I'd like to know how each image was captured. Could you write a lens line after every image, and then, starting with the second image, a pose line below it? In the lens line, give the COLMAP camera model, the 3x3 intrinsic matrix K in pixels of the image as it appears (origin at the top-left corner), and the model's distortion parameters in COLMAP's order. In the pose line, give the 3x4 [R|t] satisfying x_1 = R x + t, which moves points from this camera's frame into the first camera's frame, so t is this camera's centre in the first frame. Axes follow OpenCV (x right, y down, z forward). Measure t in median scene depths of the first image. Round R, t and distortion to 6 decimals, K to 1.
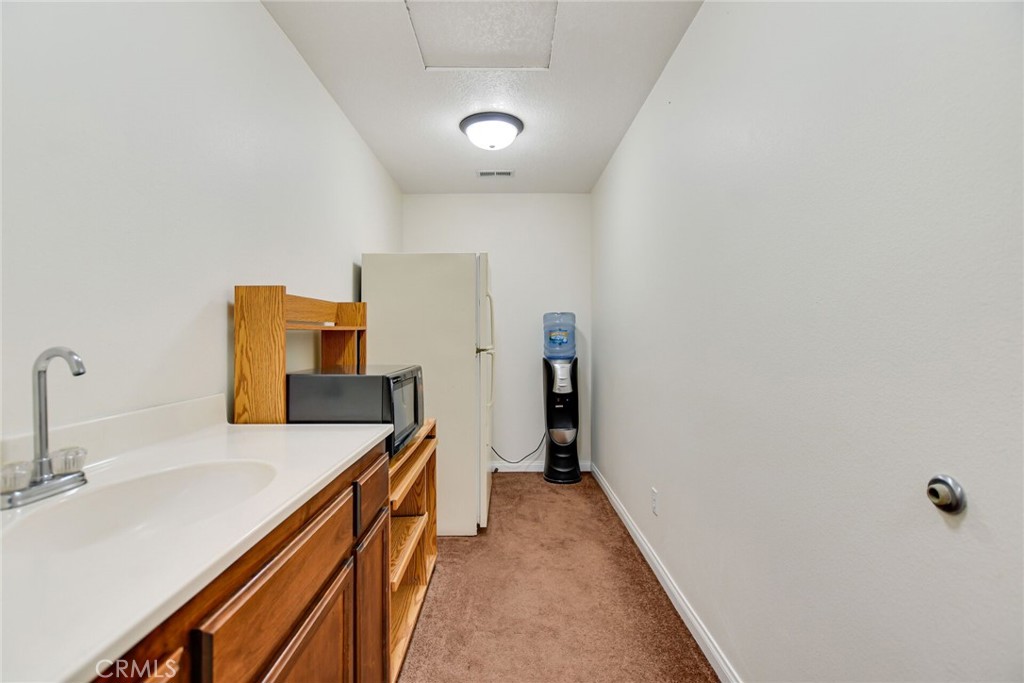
lens RADIAL K [[455.4, 0, 510.8], [0, 455.4, 329.8], [0, 0, 1]] dist [-0.015130, 0.001001]
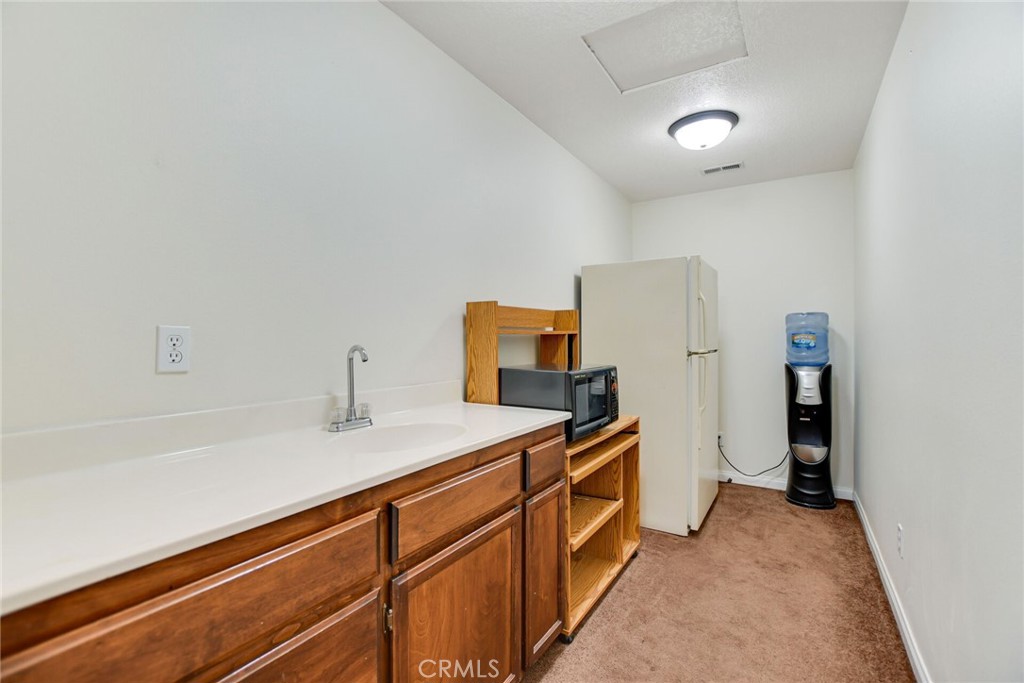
lens RADIAL K [[450.8, 0, 508.5], [0, 450.8, 341.3], [0, 0, 1]] dist [-0.015686, 0.000271]
pose [[0.839584, 0.004237, -0.543214, 0.165094], [0.005875, 0.999840, 0.016880, -0.000981], [0.543198, -0.017364, 0.839425, -0.058295]]
